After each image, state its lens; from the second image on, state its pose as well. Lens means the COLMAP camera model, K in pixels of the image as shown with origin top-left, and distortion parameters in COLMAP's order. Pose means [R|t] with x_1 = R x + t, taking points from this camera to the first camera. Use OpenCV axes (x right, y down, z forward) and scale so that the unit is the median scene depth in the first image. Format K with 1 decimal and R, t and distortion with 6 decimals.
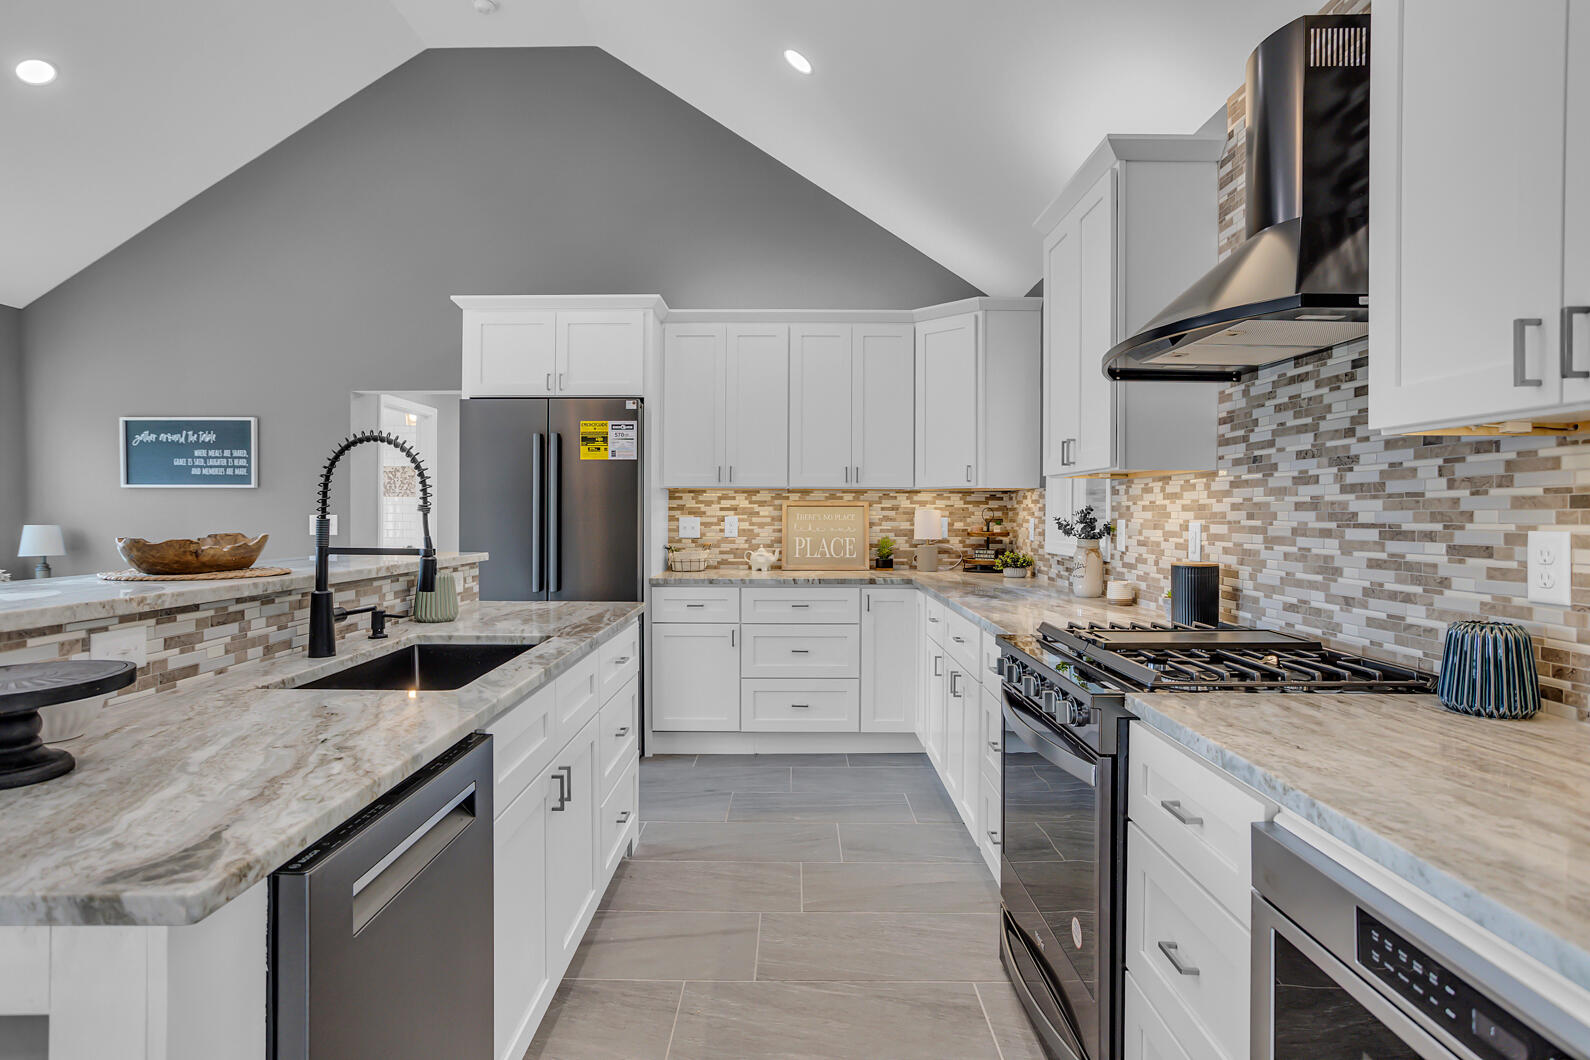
lens RADIAL K [[775.3, 0, 783.1], [0, 775.3, 512.7], [0, 0, 1]] dist [-0.004350, -0.000464]
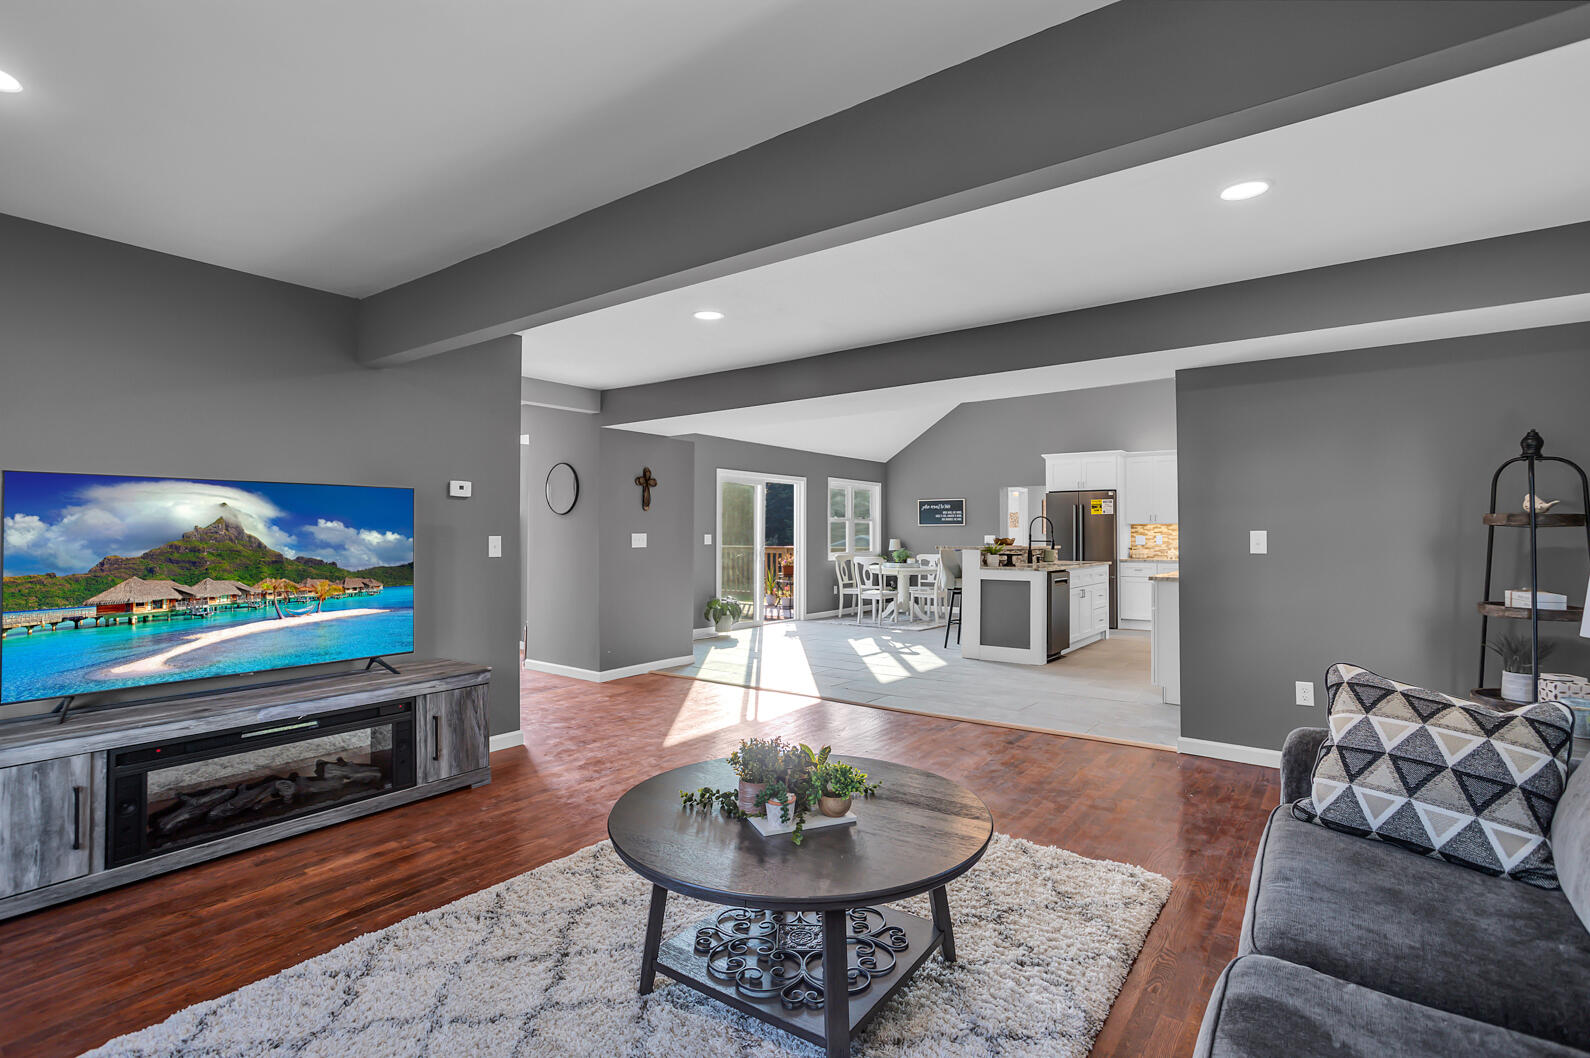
lens RADIAL K [[775.3, 0, 783.1], [0, 775.3, 511.7], [0, 0, 1]] dist [-0.004350, -0.000464]
pose [[0.796731, -0.020519, -0.603985, 0.445208], [-0.000221, 0.999413, -0.034244, 0.013209], [0.604334, 0.027416, 0.796259, -1.558380]]
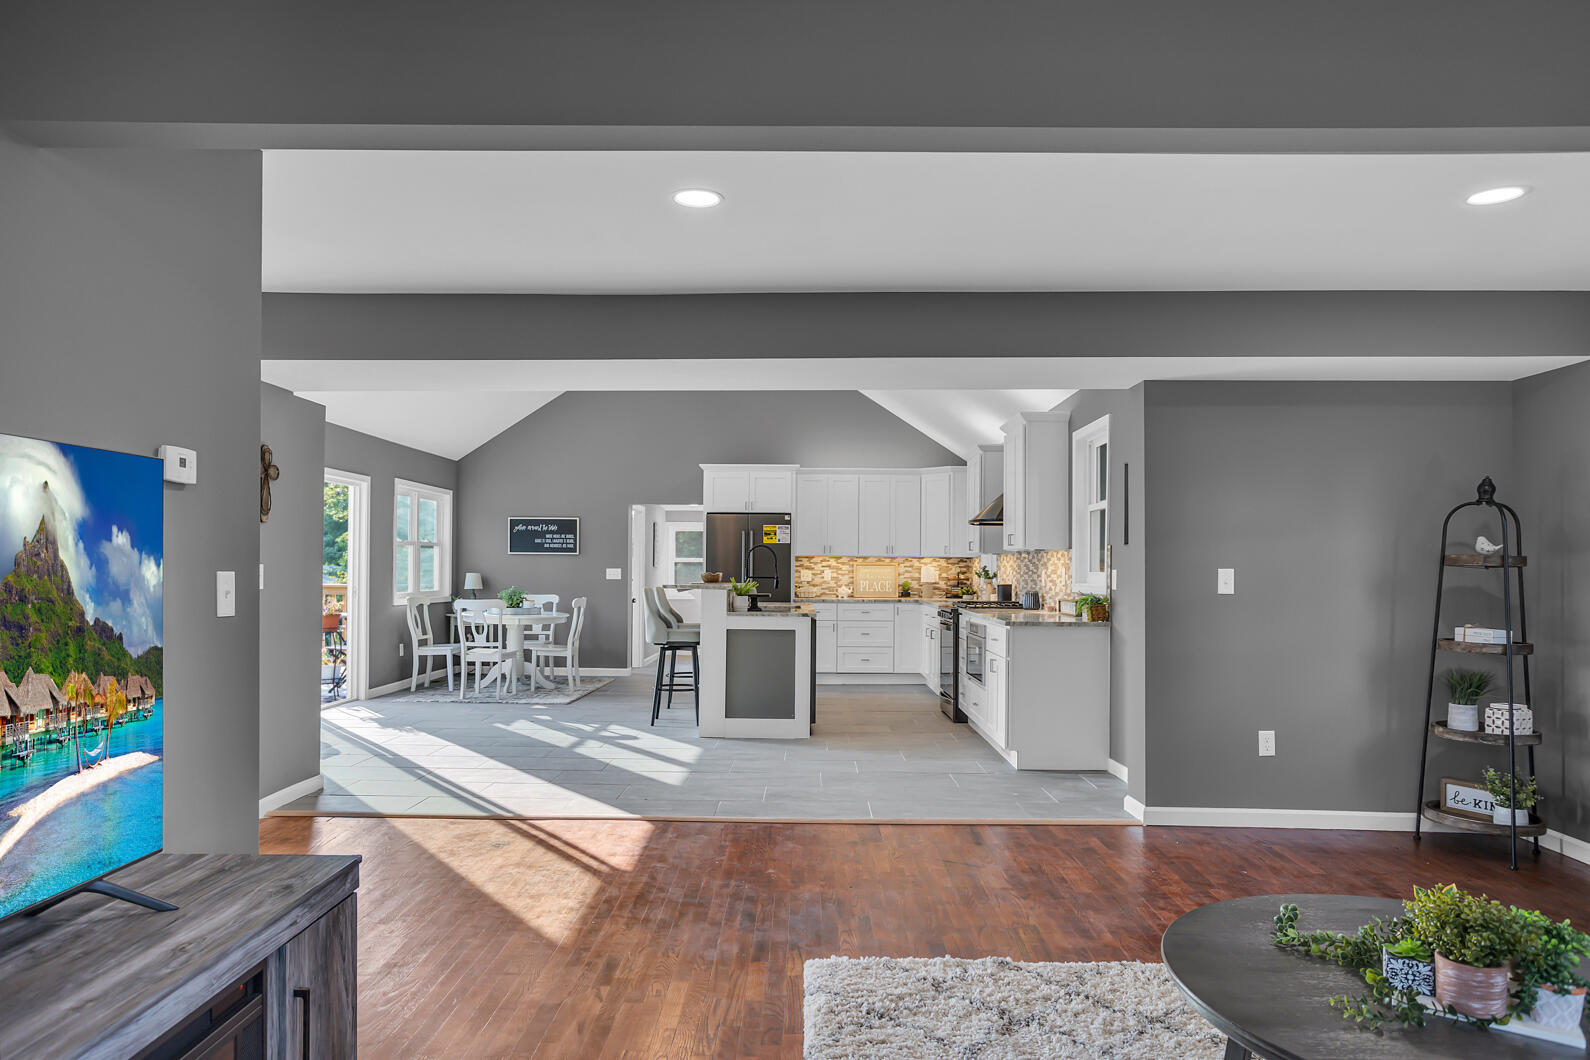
lens RADIAL K [[1012.1, 0, 744.7], [0, 1012.1, 553.9], [0, 0, 1]] dist [-0.087106, 0.087522]
pose [[0.999456, 0.003691, -0.032760, -0.194376], [-0.004251, 0.999845, -0.017063, 0.008445], [0.032692, 0.017193, 0.999318, -1.574105]]
